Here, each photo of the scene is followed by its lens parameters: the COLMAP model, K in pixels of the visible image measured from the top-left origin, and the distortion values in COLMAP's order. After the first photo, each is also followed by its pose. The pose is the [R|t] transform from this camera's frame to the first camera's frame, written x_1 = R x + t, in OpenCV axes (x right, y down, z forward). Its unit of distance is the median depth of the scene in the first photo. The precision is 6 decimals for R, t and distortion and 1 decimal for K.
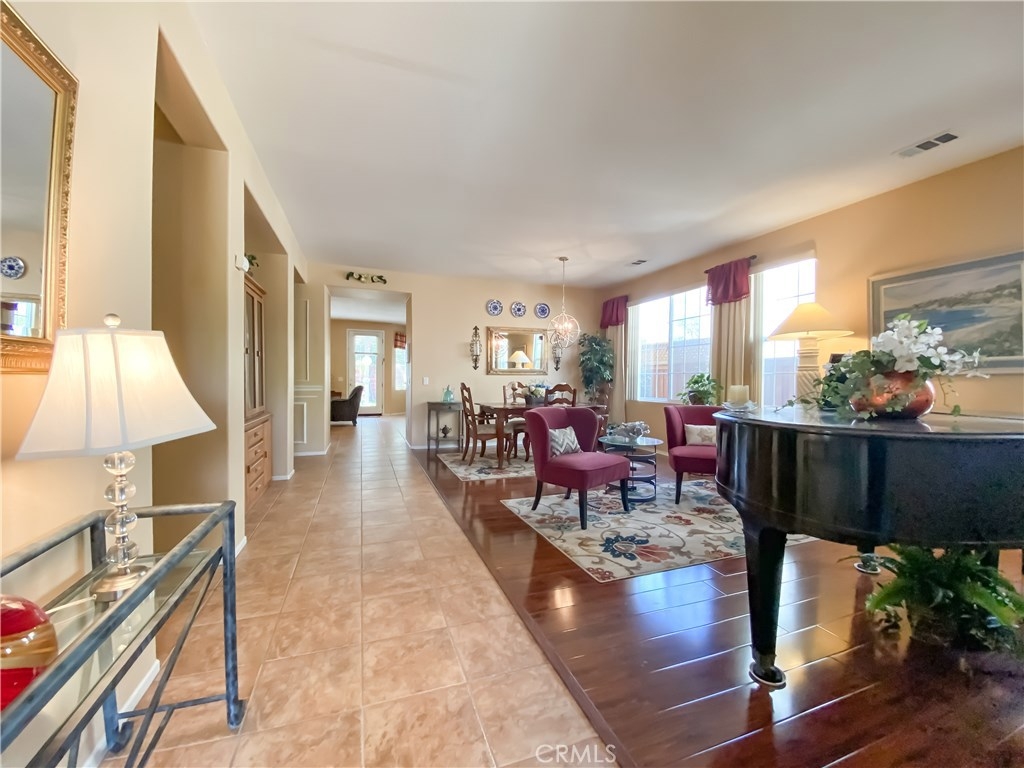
lens RADIAL K [[418.2, 0, 509.1], [0, 418.2, 378.5], [0, 0, 1]] dist [0.002145, -0.012056]
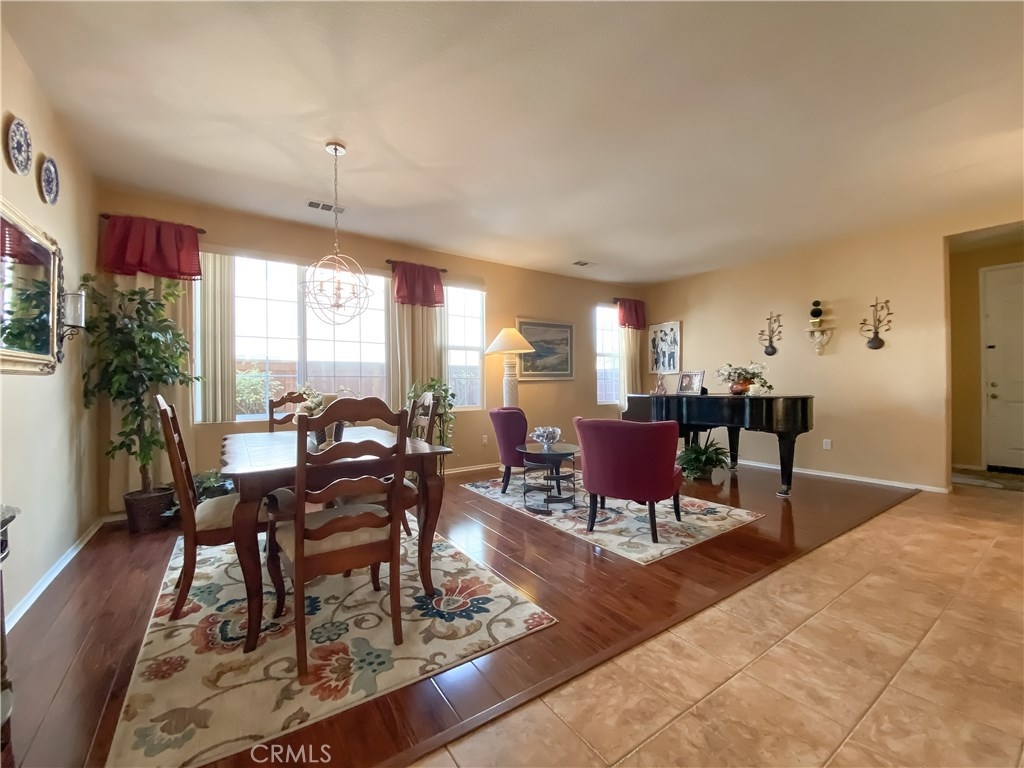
lens RADIAL K [[418.2, 0, 509.1], [0, 418.2, 378.5], [0, 0, 1]] dist [0.002145, -0.012056]
pose [[-0.248791, 0.013165, 0.968468, -0.510793], [0.002032, 0.999913, -0.013071, 0.003177], [-0.968555, -0.001284, -0.248796, 1.132504]]
